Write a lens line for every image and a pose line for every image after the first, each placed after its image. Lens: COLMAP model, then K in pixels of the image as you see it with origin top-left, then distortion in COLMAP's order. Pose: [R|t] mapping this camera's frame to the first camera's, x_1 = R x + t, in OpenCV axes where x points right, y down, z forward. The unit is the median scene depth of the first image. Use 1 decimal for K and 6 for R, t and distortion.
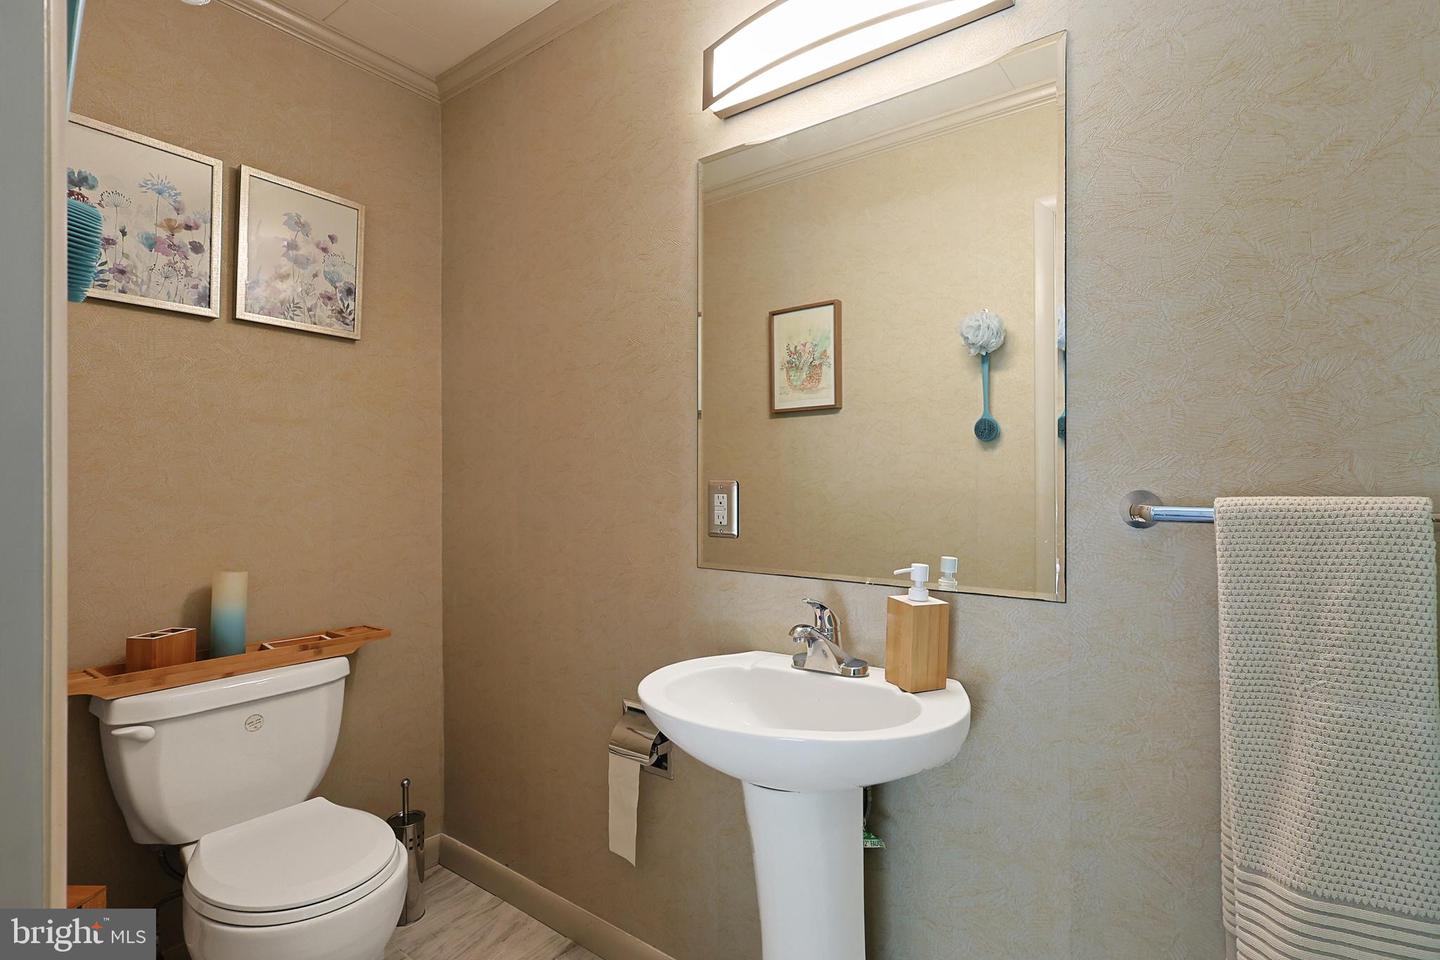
lens RADIAL K [[705.6, 0, 719.9], [0, 705.6, 477.2], [0, 0, 1]] dist [0.000673, 0.000129]
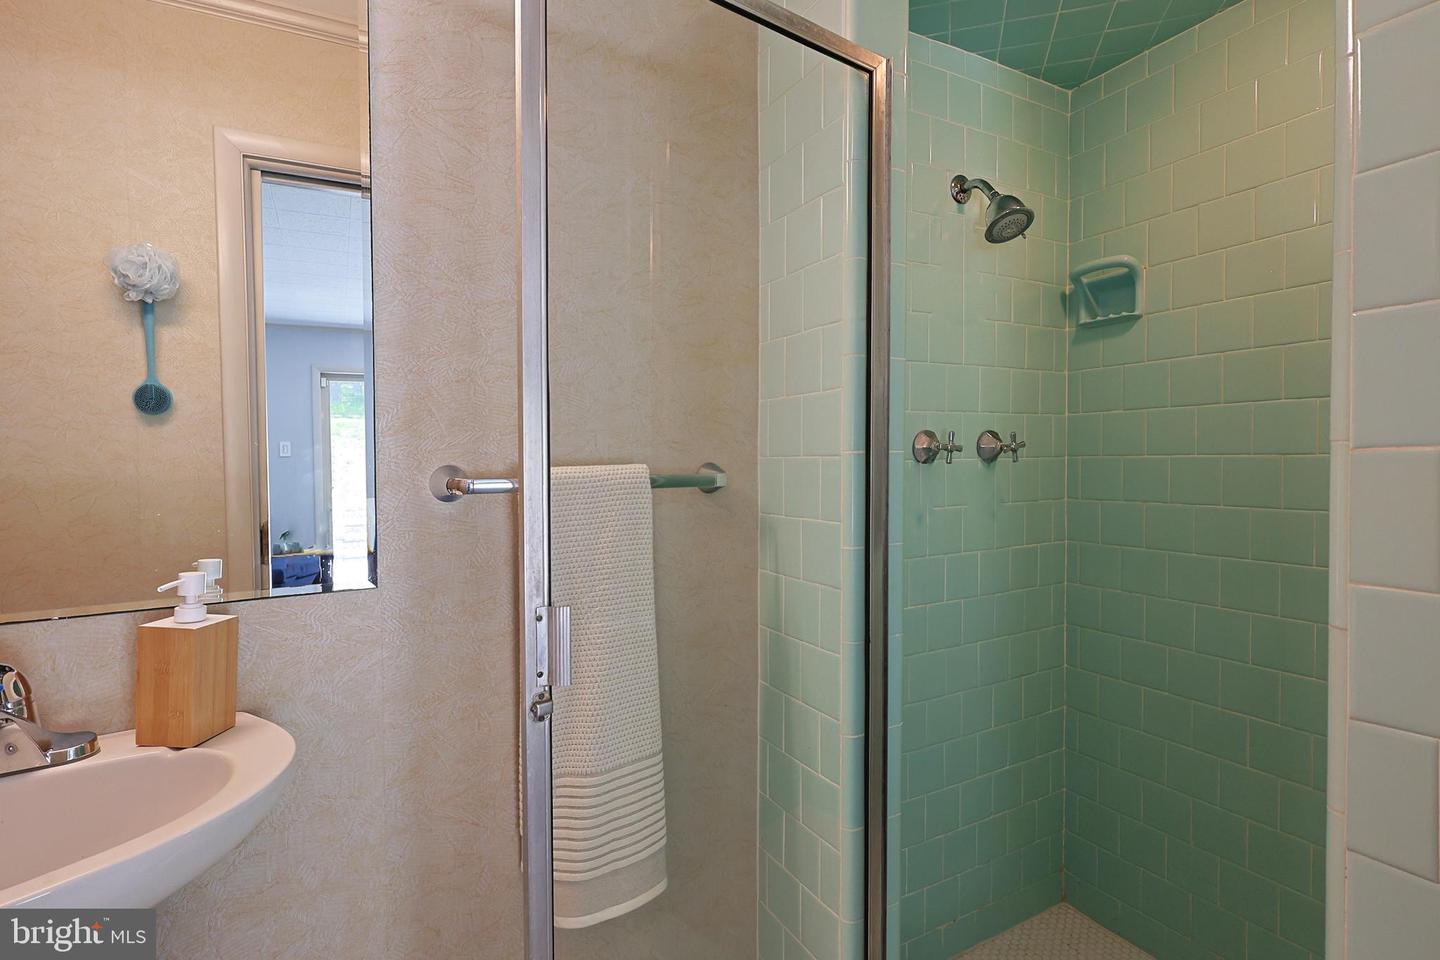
lens RADIAL K [[705.6, 0, 718.5], [0, 705.6, 480.2], [0, 0, 1]] dist [0.000673, 0.000129]
pose [[0.411455, -0.041393, 0.910490, -0.158026], [0.015989, 0.999142, 0.038198, 0.006479], [-0.911290, -0.001159, 0.411764, 0.188373]]
